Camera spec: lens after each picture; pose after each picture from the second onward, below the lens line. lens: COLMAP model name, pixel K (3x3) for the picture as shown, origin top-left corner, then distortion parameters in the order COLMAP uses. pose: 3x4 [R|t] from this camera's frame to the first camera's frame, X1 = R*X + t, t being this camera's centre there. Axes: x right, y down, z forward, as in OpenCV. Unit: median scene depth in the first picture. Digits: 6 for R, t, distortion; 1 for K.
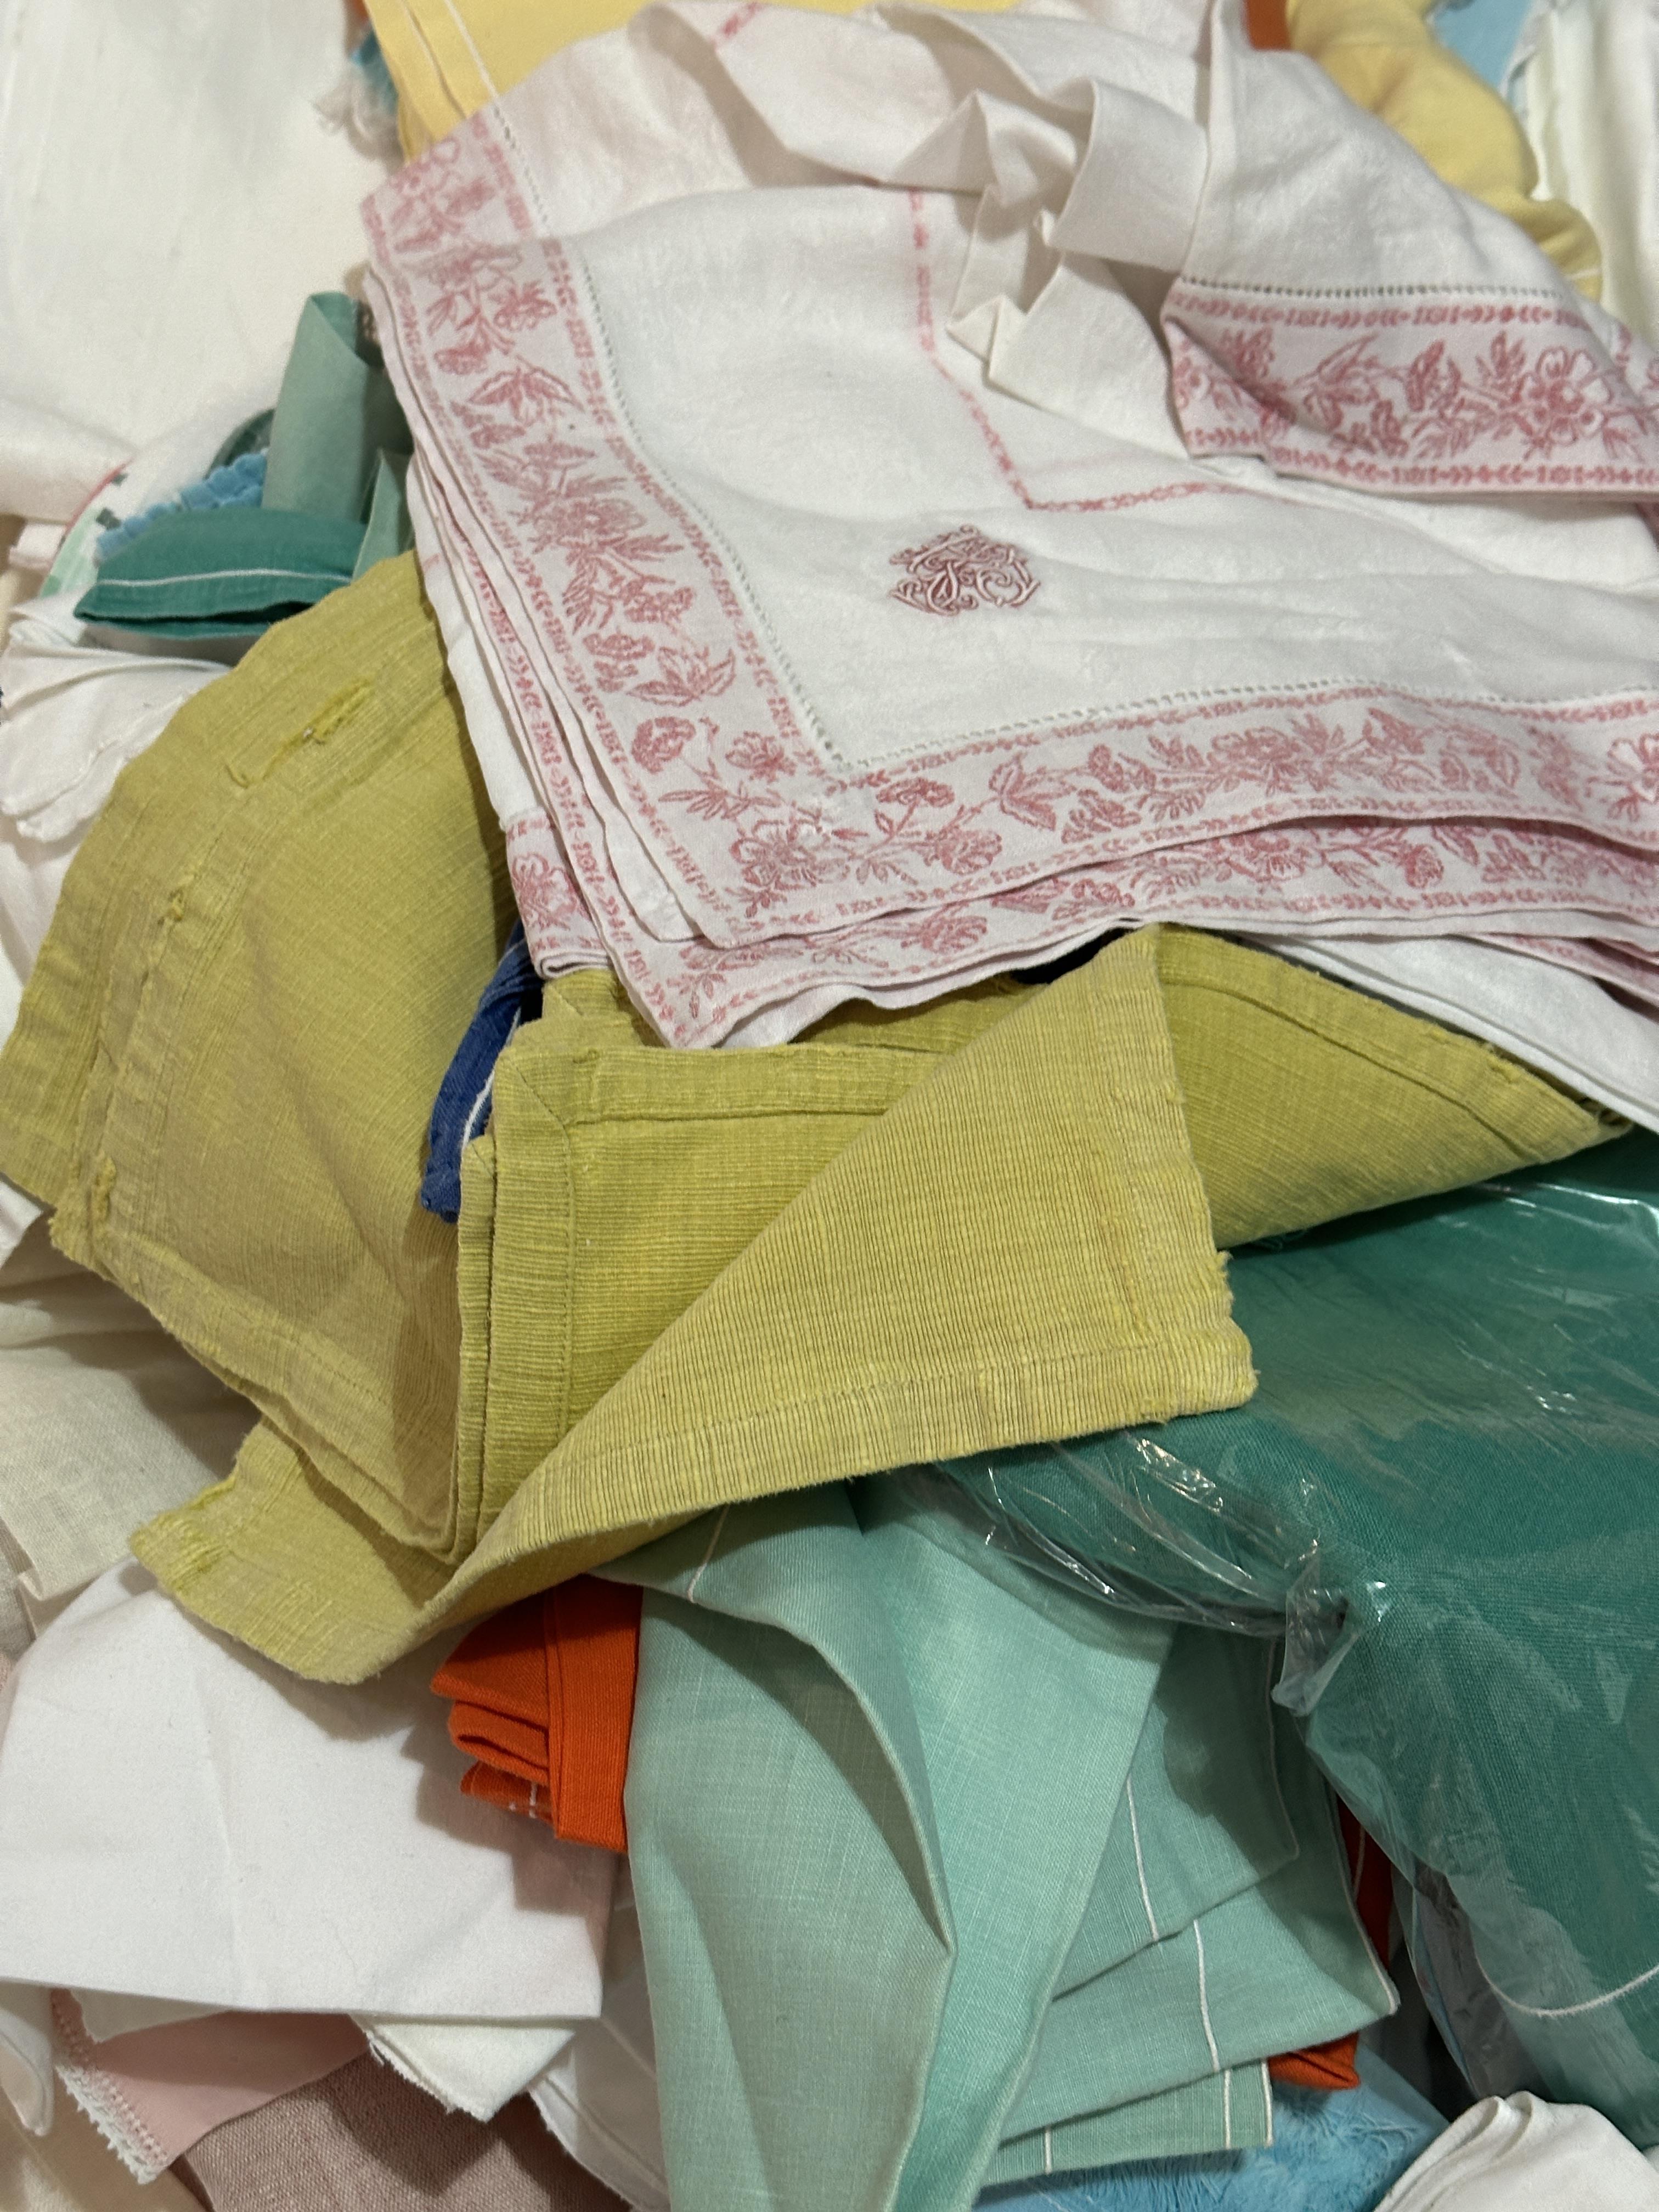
lens RADIAL K [[3080.4, 0, 843.4], [0, 3080.4, 1102.2], [0, 0, 1]] dist [0.107385, 0.000000]
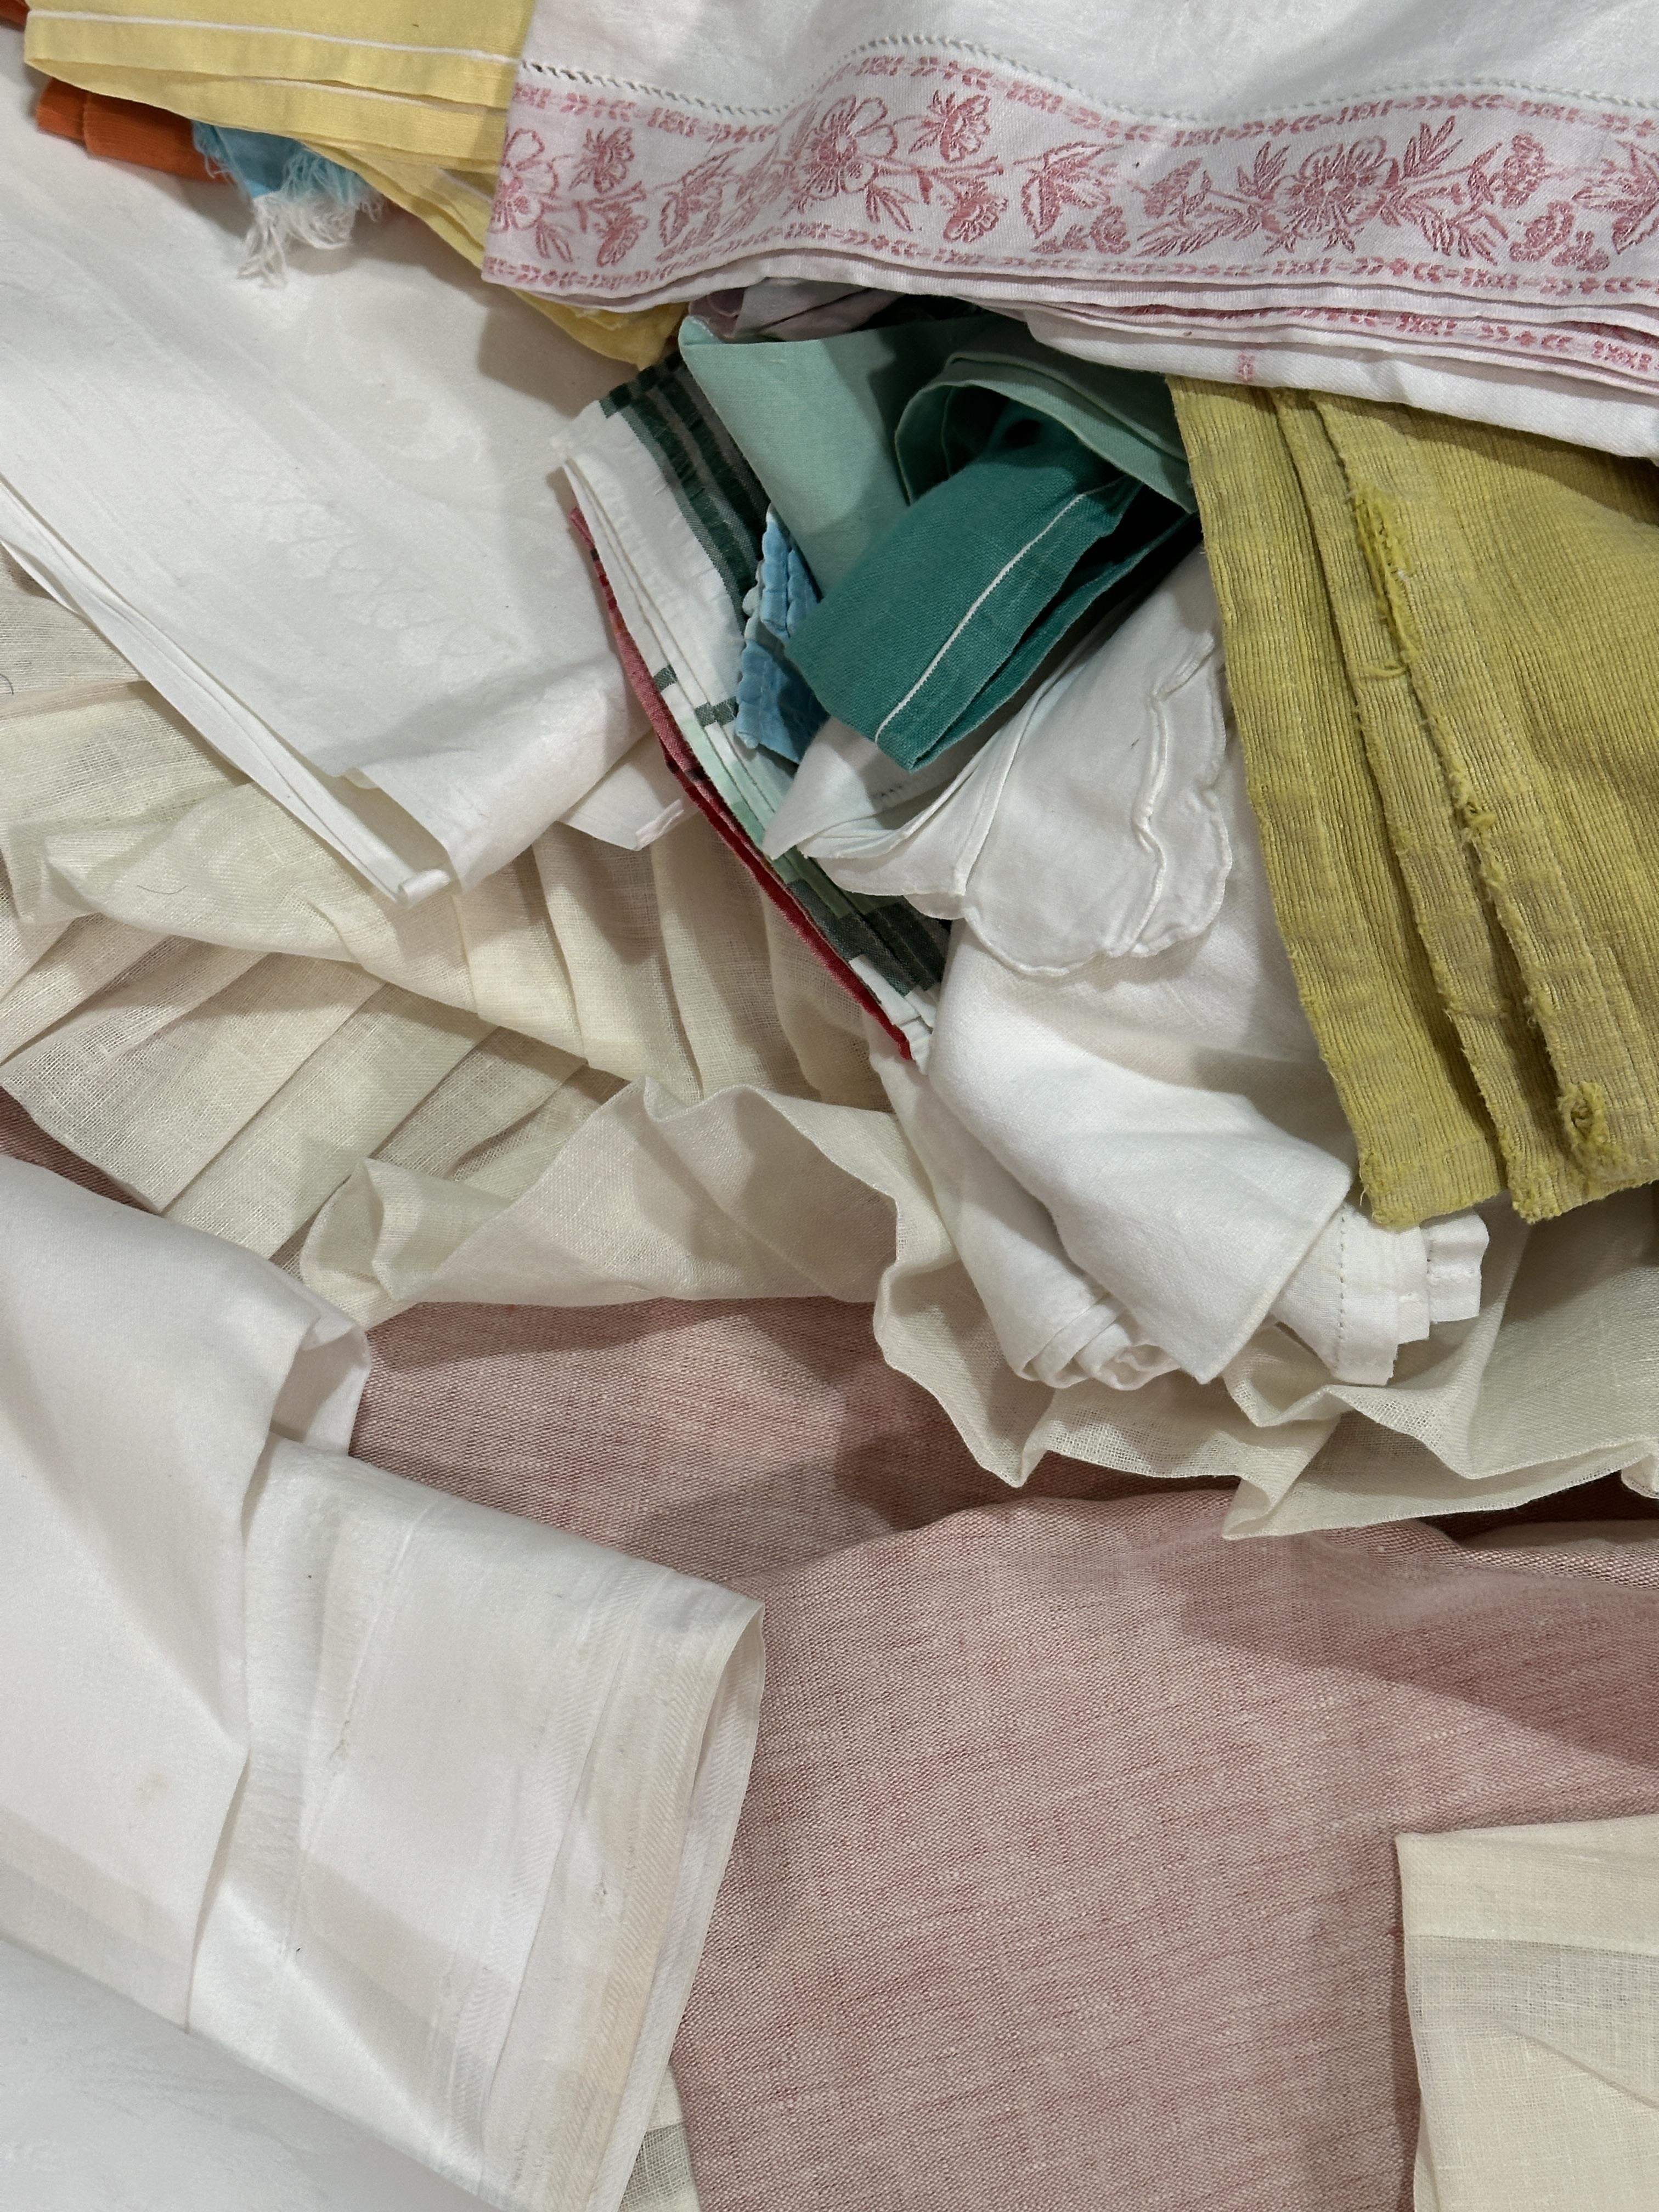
lens RADIAL K [[3080.4, 0, 819.7], [0, 3080.4, 1117.6], [0, 0, 1]] dist [0.107385, 0.000000]
pose [[0.611338, -0.771391, 0.176695, -0.492820], [0.743548, 0.636335, 0.205462, -0.292457], [-0.270929, 0.005774, 0.962582, 0.206586]]
